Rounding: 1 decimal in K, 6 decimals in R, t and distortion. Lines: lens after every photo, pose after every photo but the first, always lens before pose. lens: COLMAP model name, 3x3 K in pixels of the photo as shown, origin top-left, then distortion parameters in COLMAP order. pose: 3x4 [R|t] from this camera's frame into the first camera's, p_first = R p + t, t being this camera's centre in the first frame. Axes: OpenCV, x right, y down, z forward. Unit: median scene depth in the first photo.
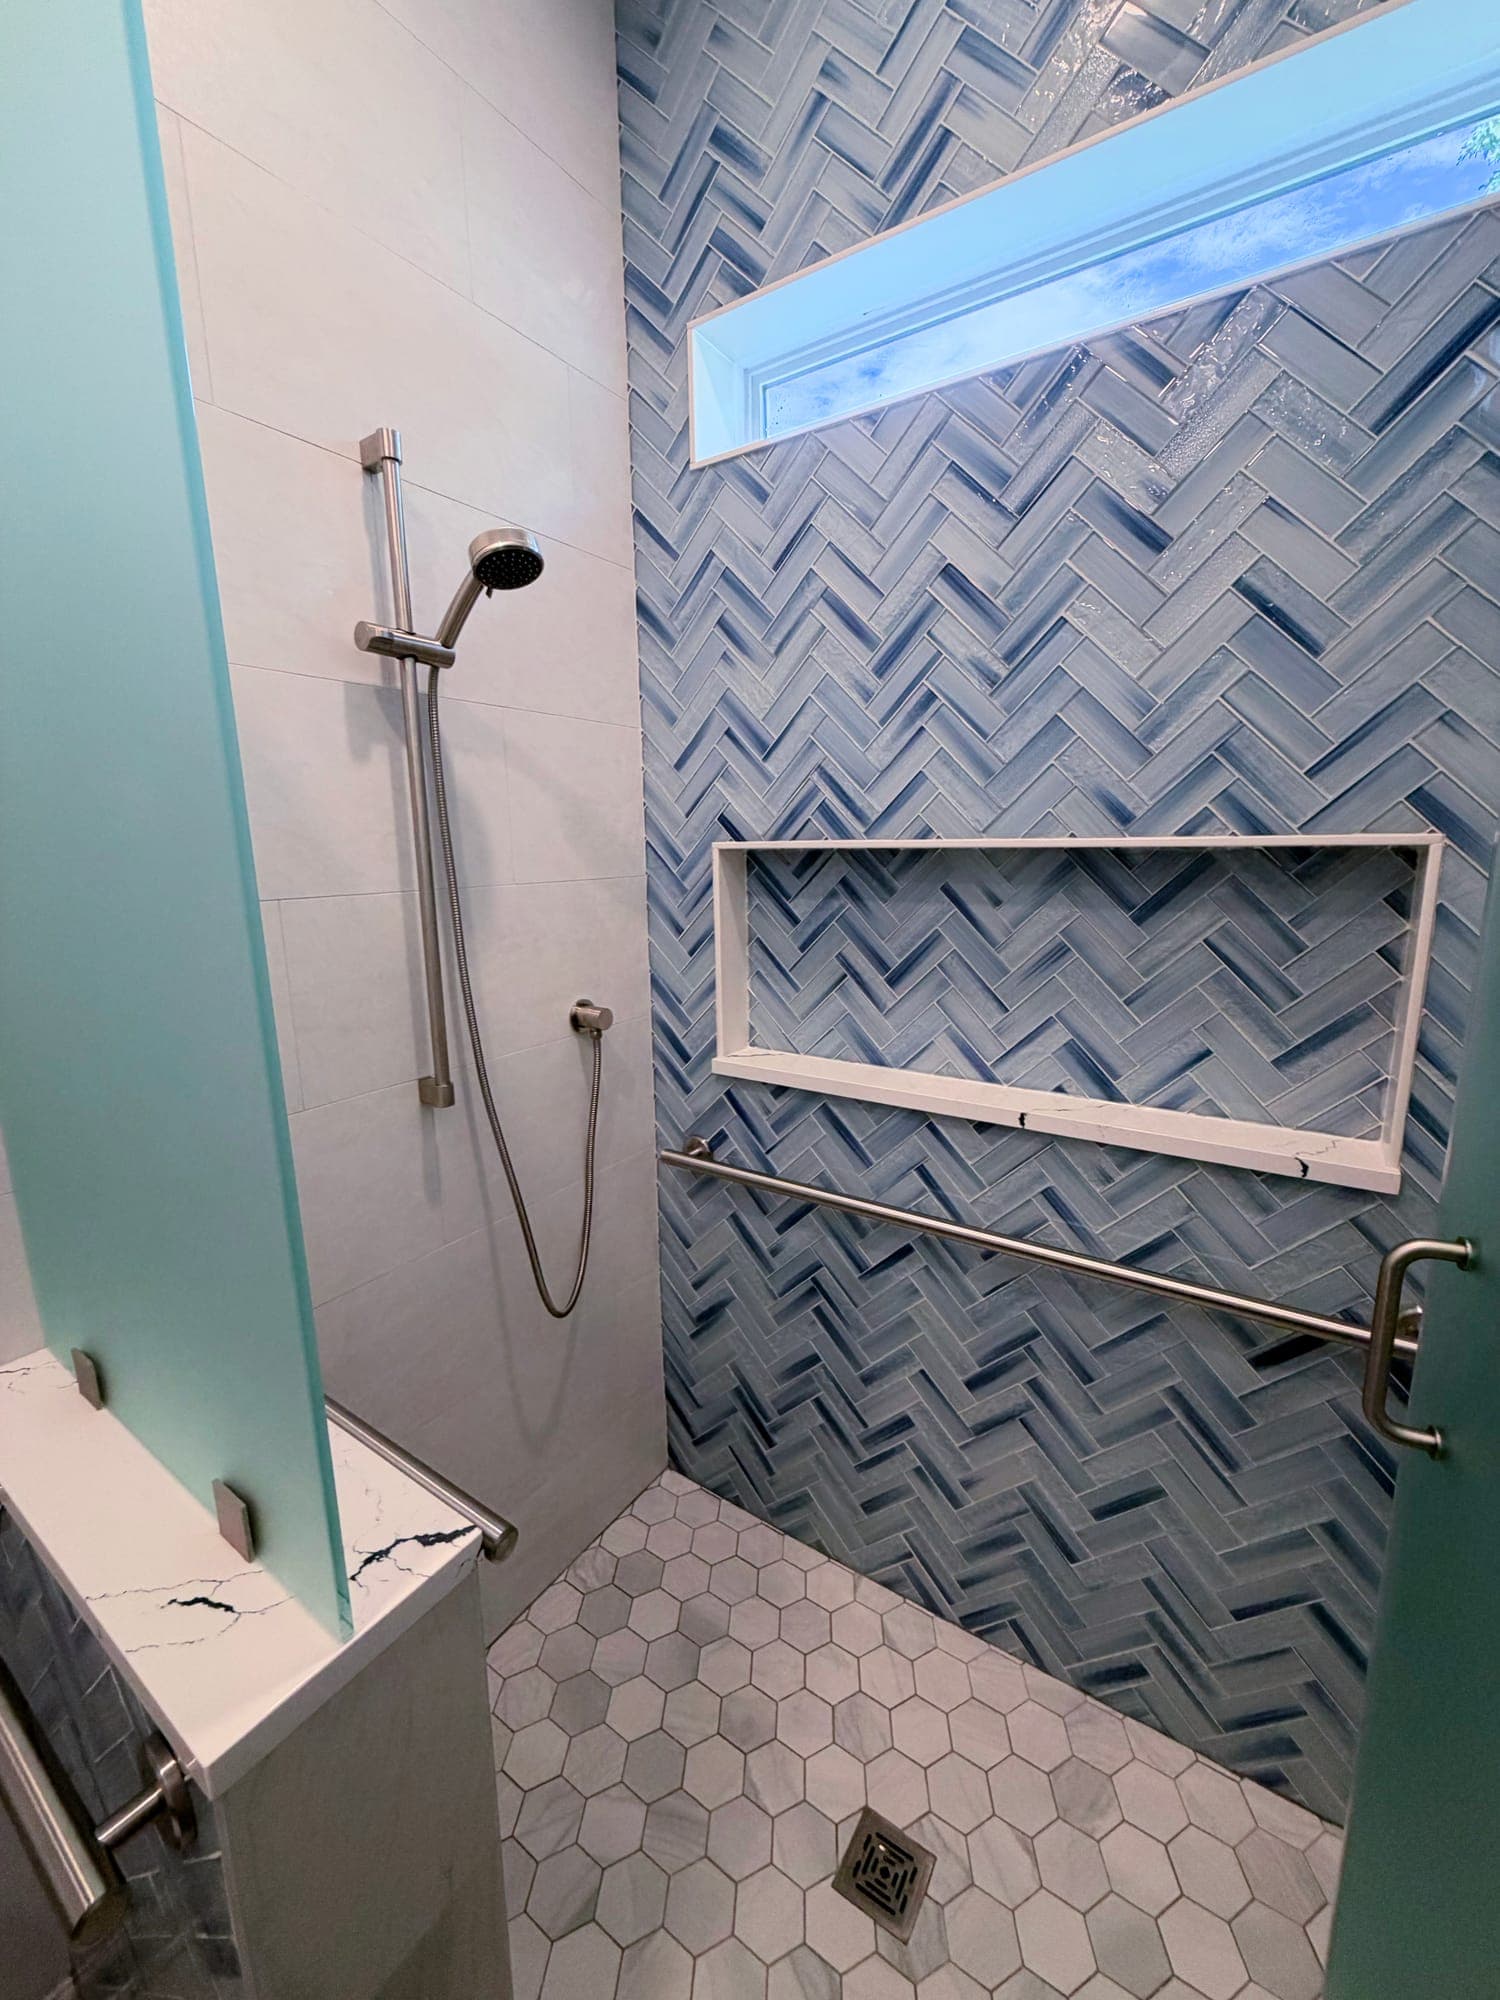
lens RADIAL K [[798.4, 0, 752.9], [0, 798.4, 992.4], [0, 0, 1]] dist [-0.001784, 0.000268]
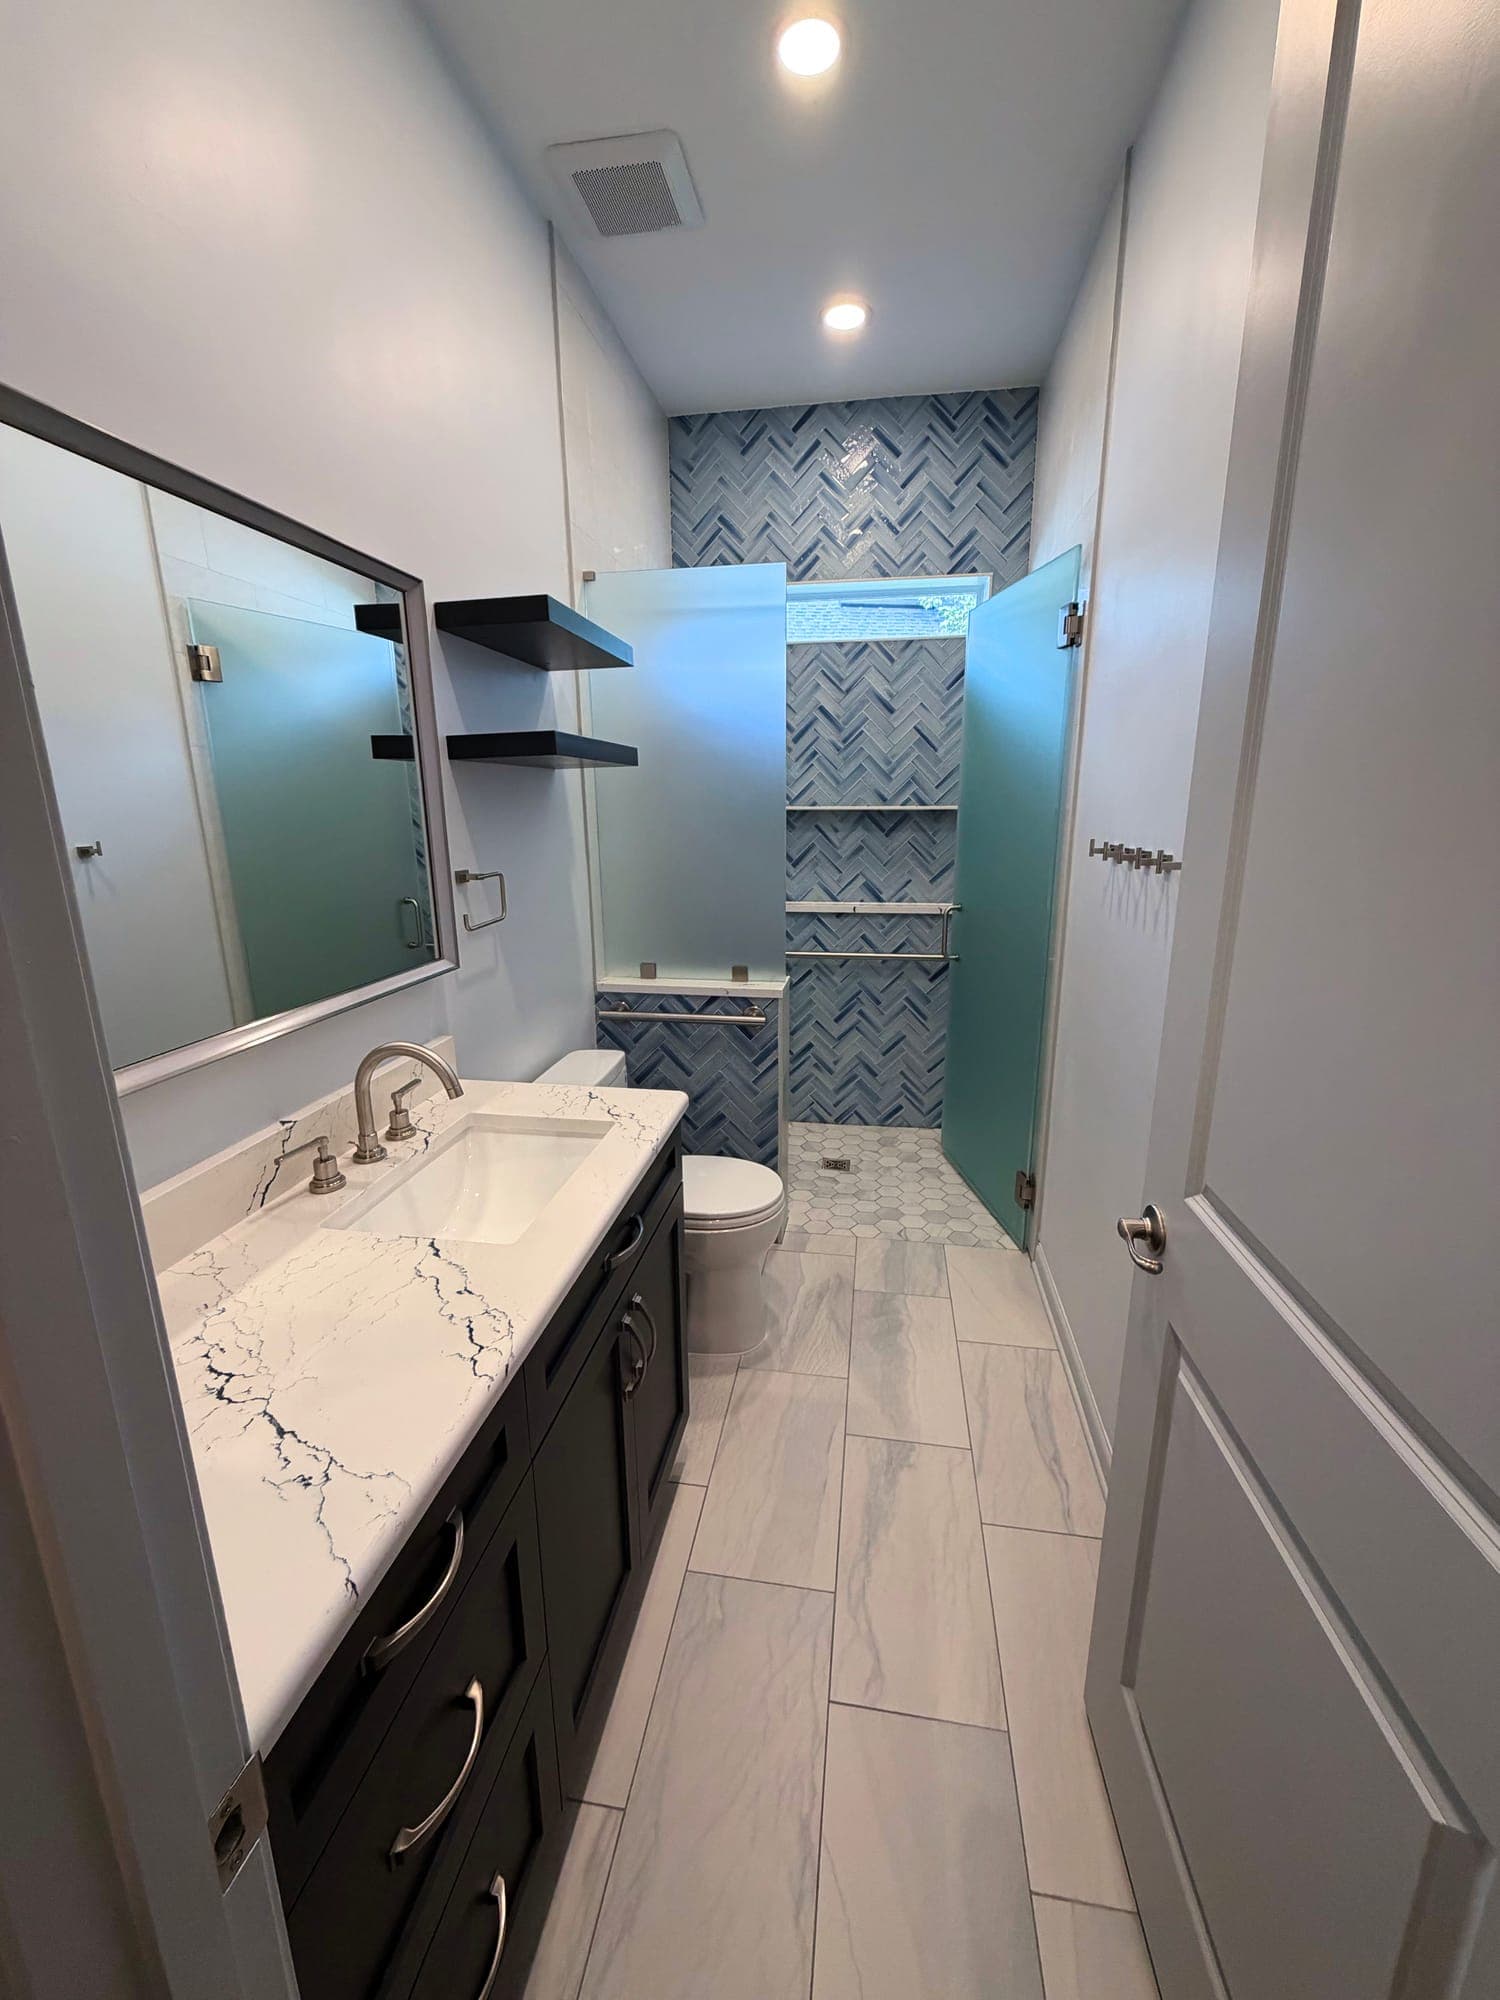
lens RADIAL K [[798.4, 0, 748.5], [0, 798.4, 998.4], [0, 0, 1]] dist [-0.001784, 0.000268]
pose [[0.912360, -0.091238, 0.399093, -1.144845], [0.070972, 0.995339, 0.065298, 0.263653], [-0.403190, -0.031251, 0.914582, -1.410901]]
